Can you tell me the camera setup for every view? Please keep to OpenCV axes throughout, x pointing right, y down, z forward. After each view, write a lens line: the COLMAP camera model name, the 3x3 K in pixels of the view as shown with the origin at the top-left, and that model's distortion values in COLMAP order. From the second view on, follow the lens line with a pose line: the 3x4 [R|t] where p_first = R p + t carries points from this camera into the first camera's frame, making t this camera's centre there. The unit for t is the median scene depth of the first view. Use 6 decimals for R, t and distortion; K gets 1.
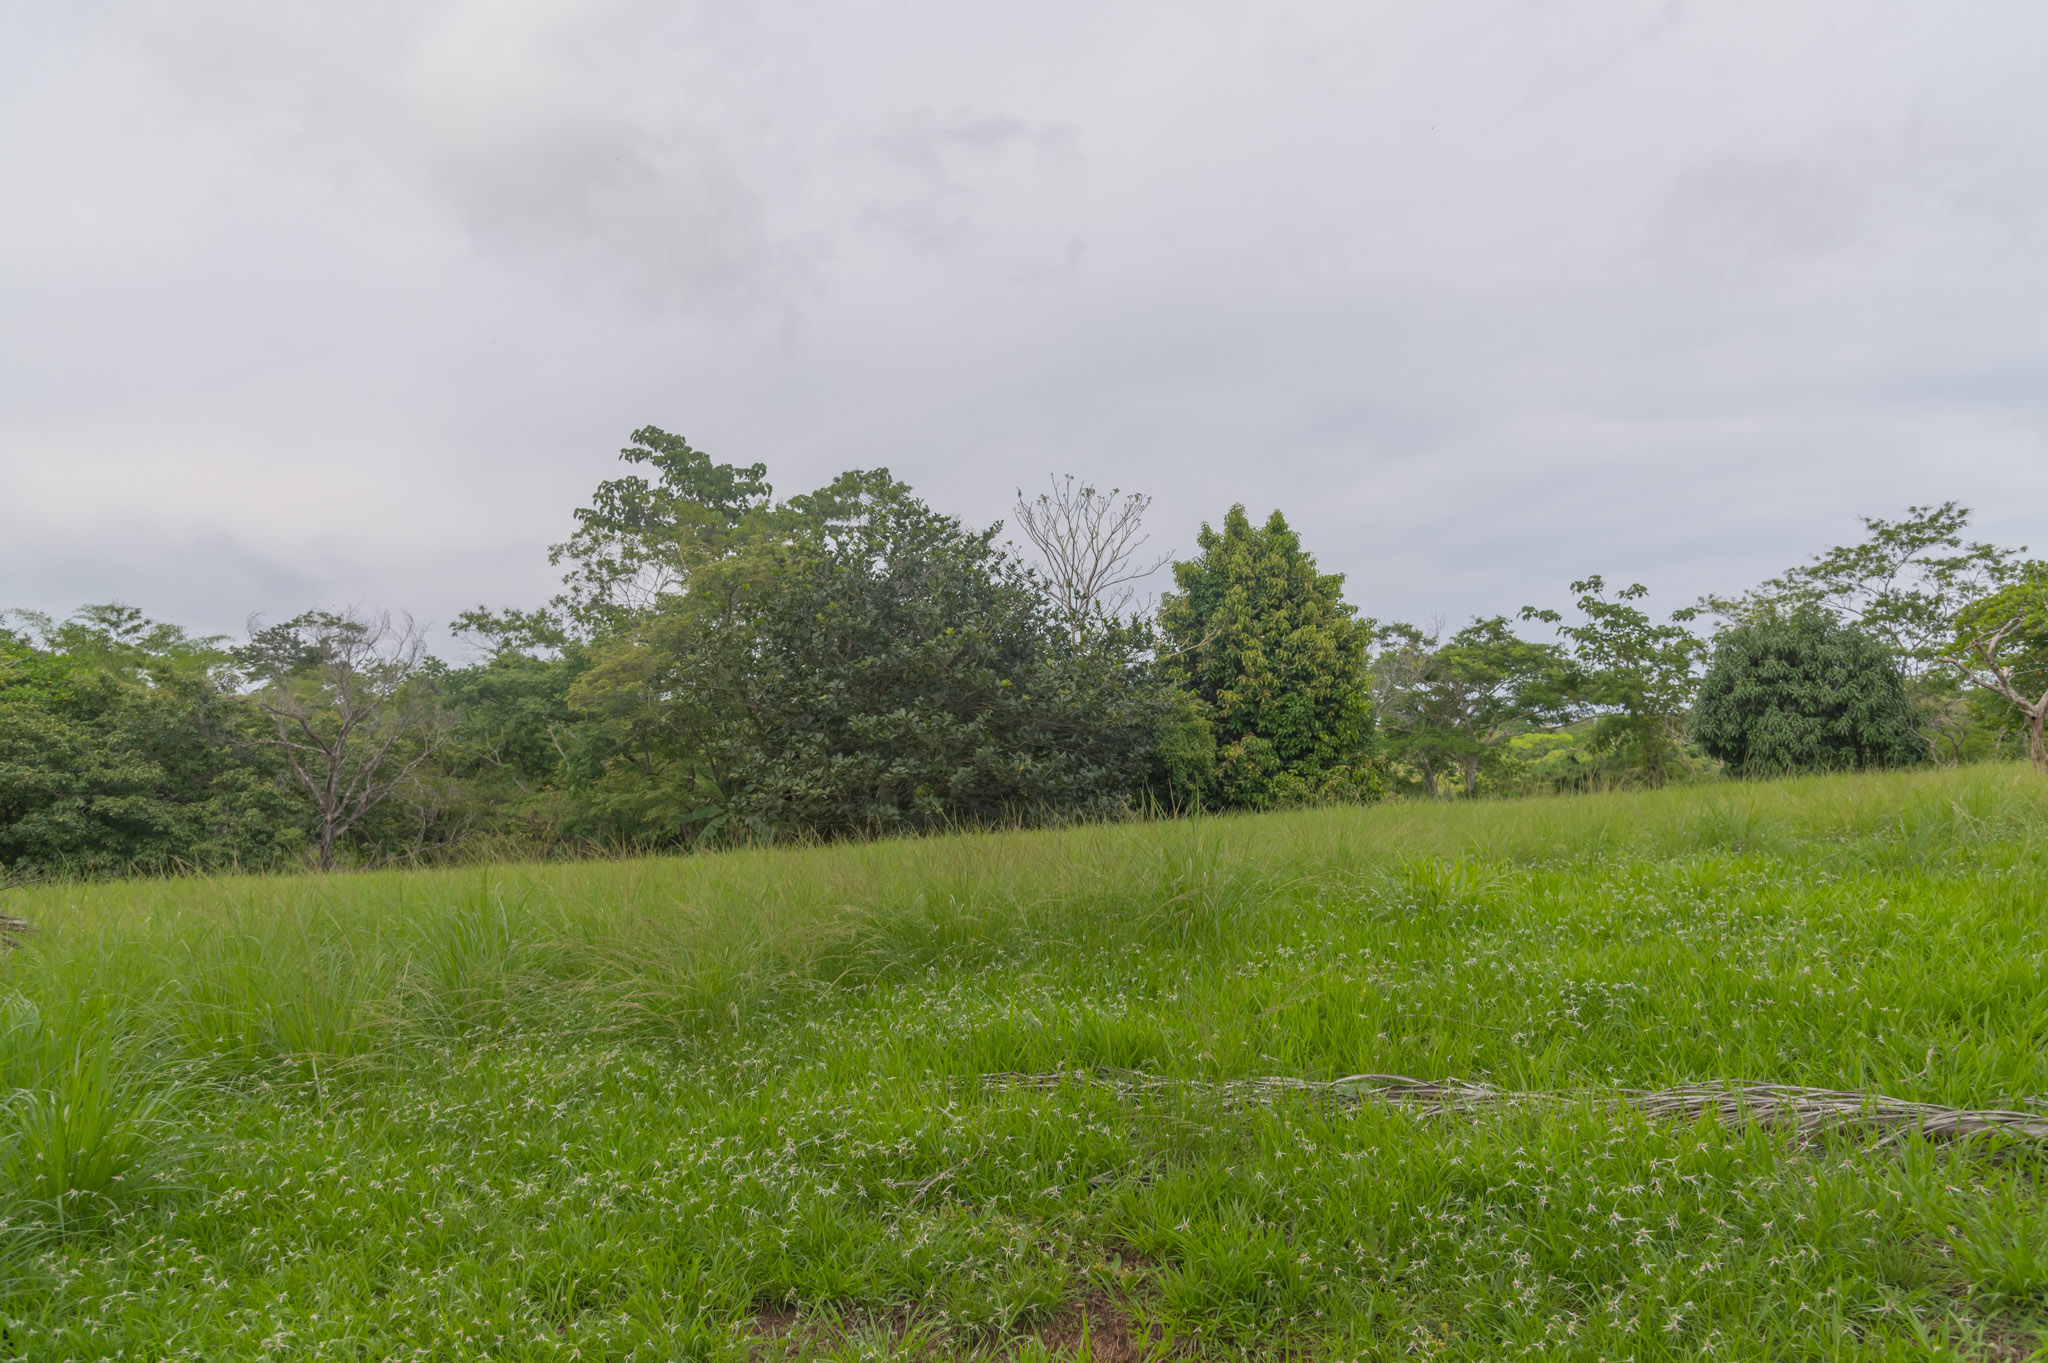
lens RADIAL K [[1385.5, 0, 1024.0], [0, 1385.5, 681.5], [0, 0, 1]] dist [0.030199, -0.000320]
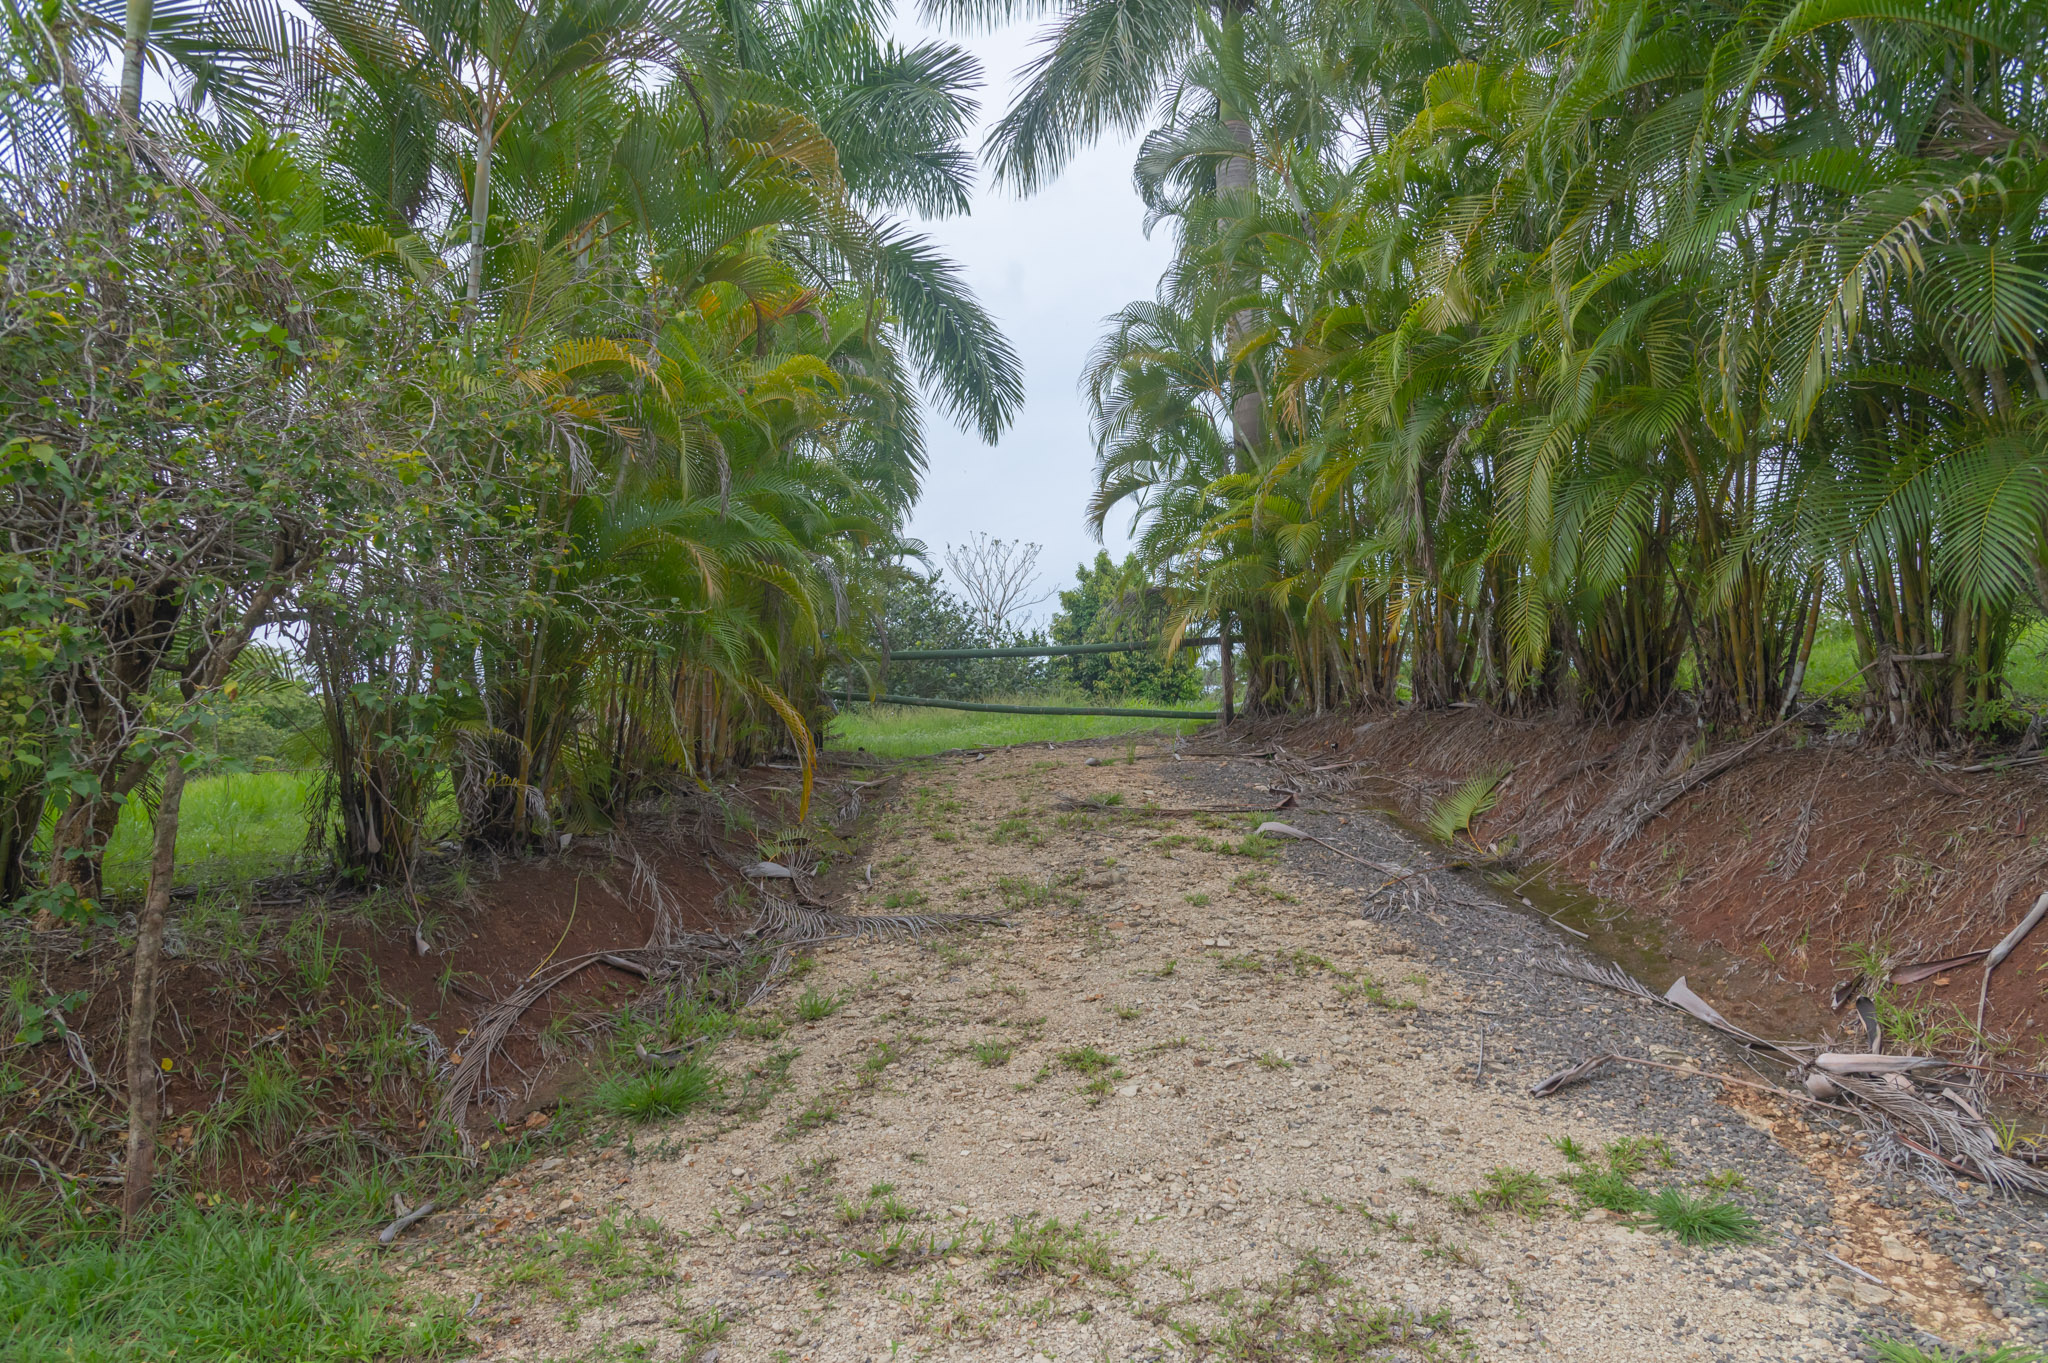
lens RADIAL K [[1385.5, 0, 1024.0], [0, 1385.5, 681.5], [0, 0, 1]] dist [0.030199, -0.000320]
pose [[0.996654, -0.031722, 0.075325, -0.037528], [0.032888, 0.999357, -0.014292, 0.024168], [-0.074823, 0.016722, 0.997057, -0.404786]]
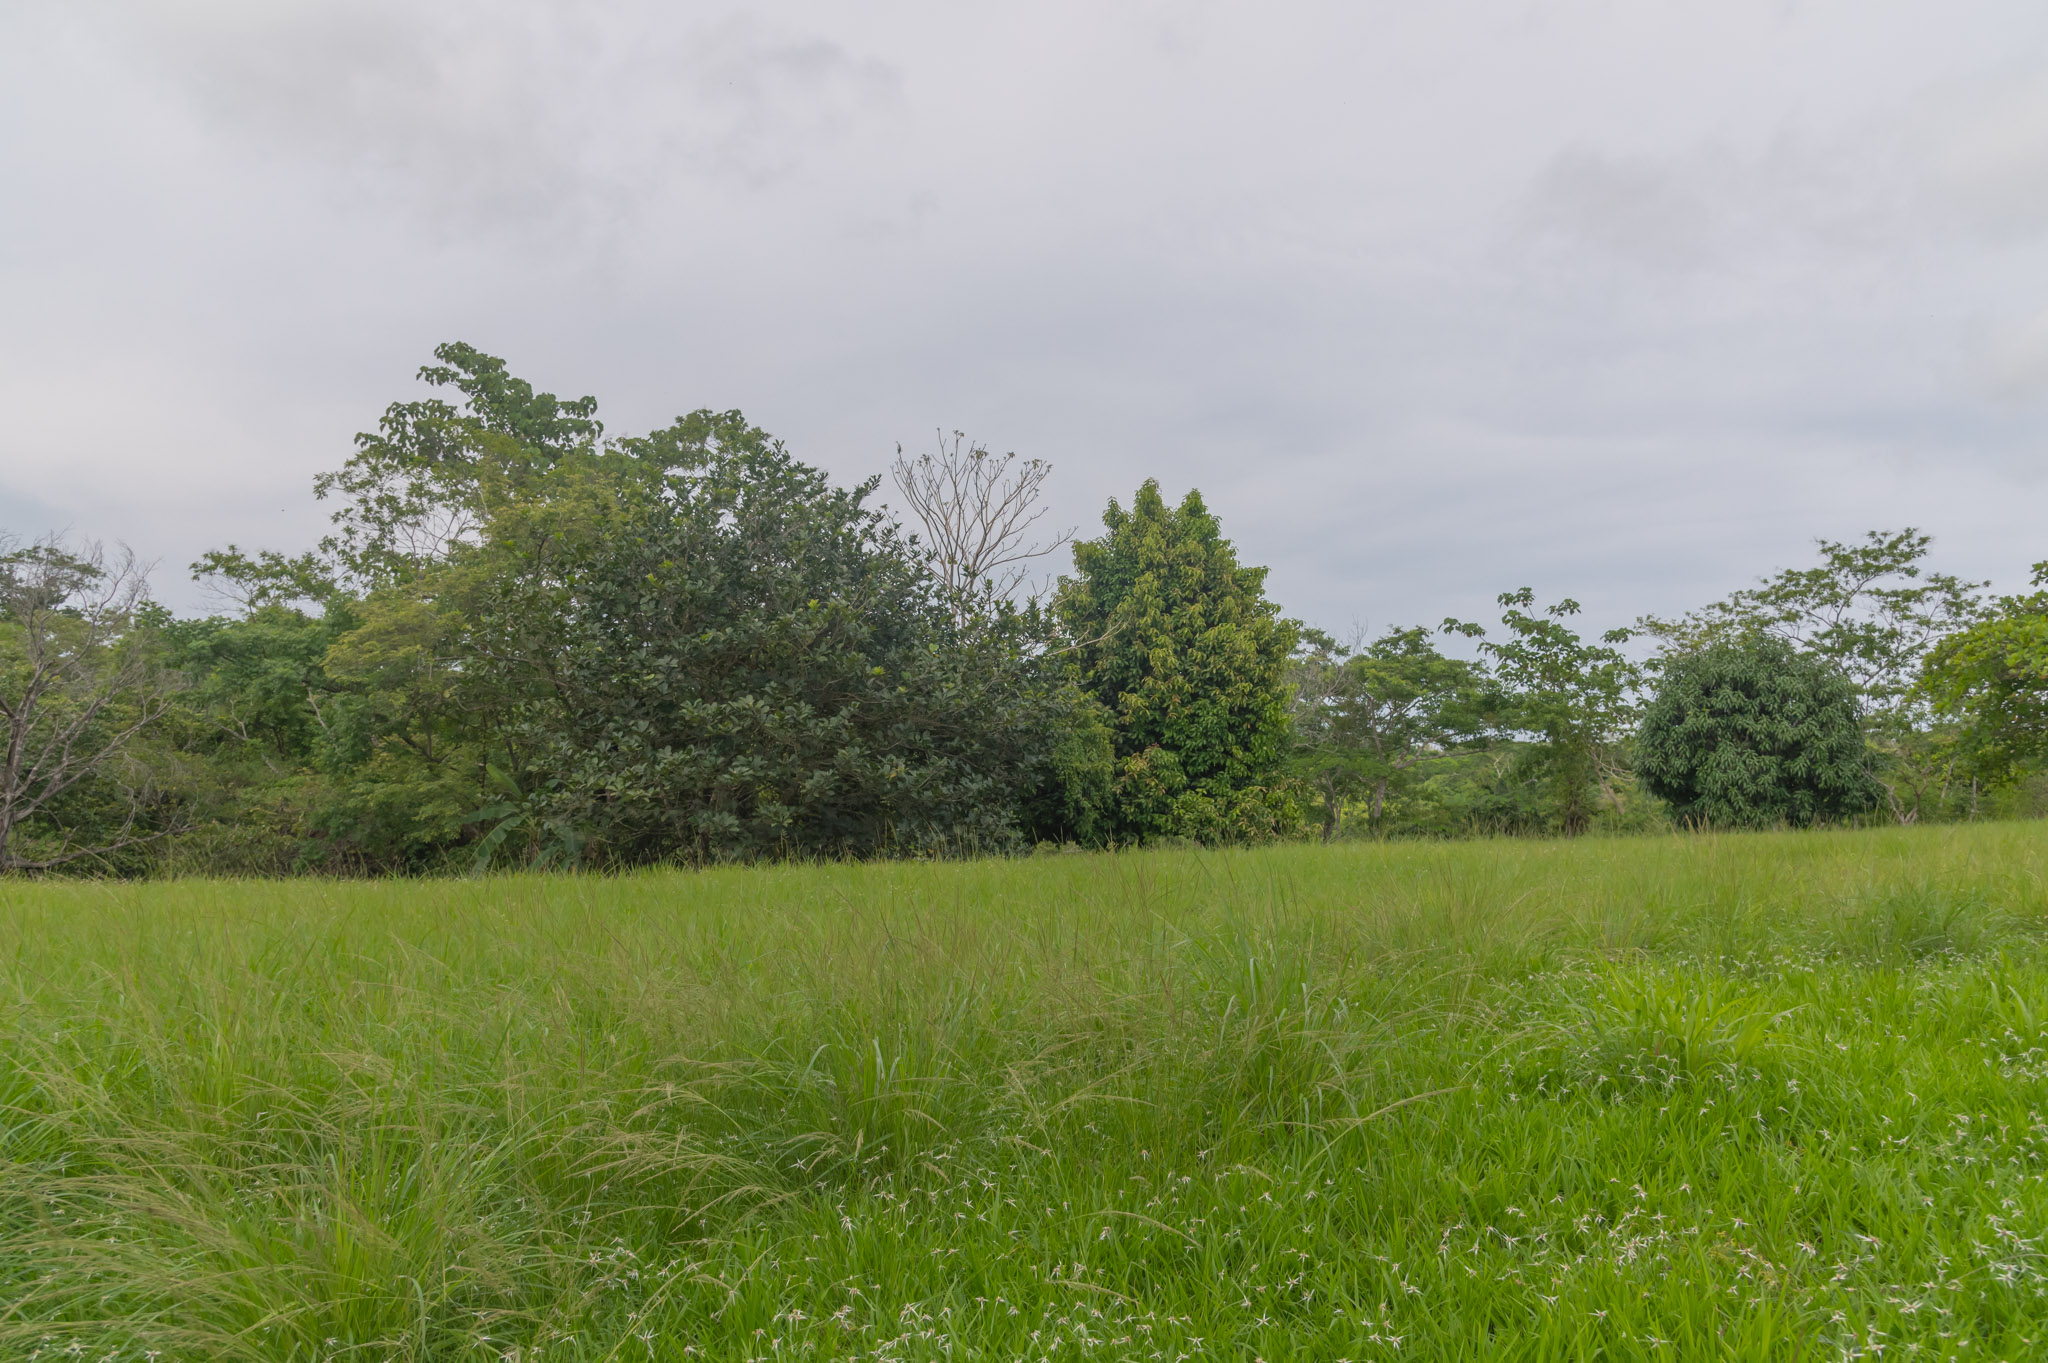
lens RADIAL K [[1489.6, 0, 1030.0], [0, 1489.6, 709.7], [0, 0, 1]] dist [0.025849, -0.001136]
pose [[0.993389, 0.048976, 0.103828, -0.010786], [-0.051198, 0.998511, 0.018848, 0.002130], [-0.102750, -0.024039, 0.994417, 0.084396]]
